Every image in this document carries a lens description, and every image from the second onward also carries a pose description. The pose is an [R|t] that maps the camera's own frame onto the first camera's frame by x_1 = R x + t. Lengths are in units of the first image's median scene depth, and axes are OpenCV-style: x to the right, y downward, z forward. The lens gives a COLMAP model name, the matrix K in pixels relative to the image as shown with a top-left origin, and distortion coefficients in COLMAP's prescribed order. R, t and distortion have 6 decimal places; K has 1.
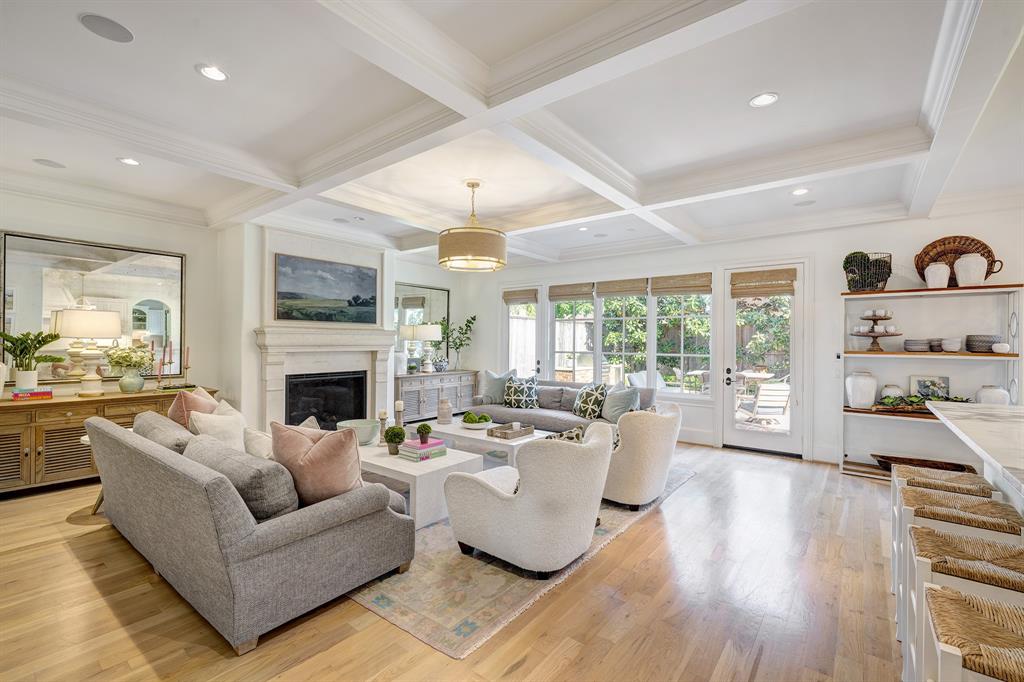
lens RADIAL K [[445.6, 0, 512.0], [0, 445.6, 341.0], [0, 0, 1]] dist [-0.001236, -0.000036]
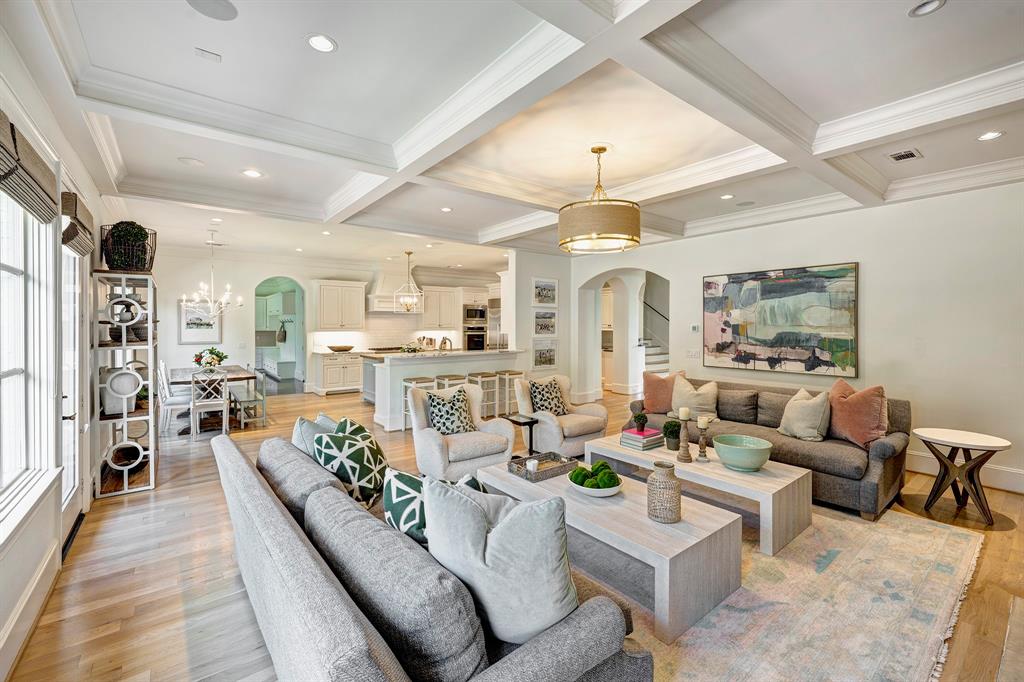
lens RADIAL K [[428.9, 0, 512.5], [0, 428.9, 328.2], [0, 0, 1]] dist [-0.000003, -0.000002]
pose [[-0.969954, -0.010289, 0.243072, -0.088124], [-0.009626, 0.999946, 0.003917, -0.010487], [-0.243099, 0.001460, -0.970000, 1.278574]]
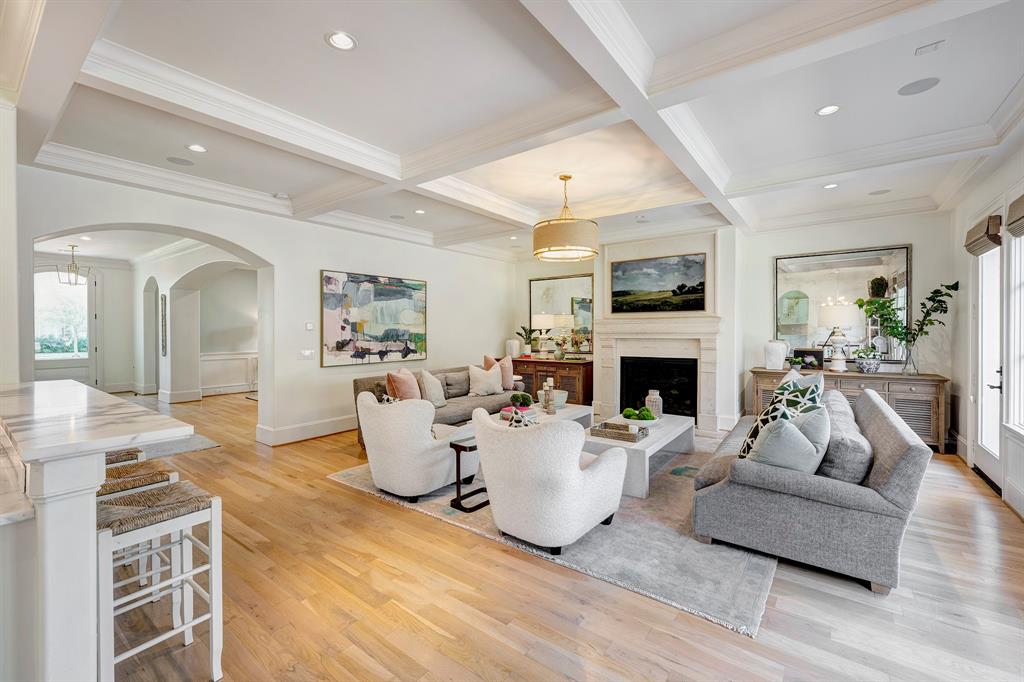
lens RADIAL K [[424.7, 0, 512.0], [0, 424.7, 341.0], [0, 0, 1]] dist [-0.000519, -0.000012]
pose [[0.018906, 0.020248, -0.999616, 0.629640], [0.006962, 0.999768, 0.020382, 0.005474], [0.999797, -0.007344, 0.018760, 0.599330]]
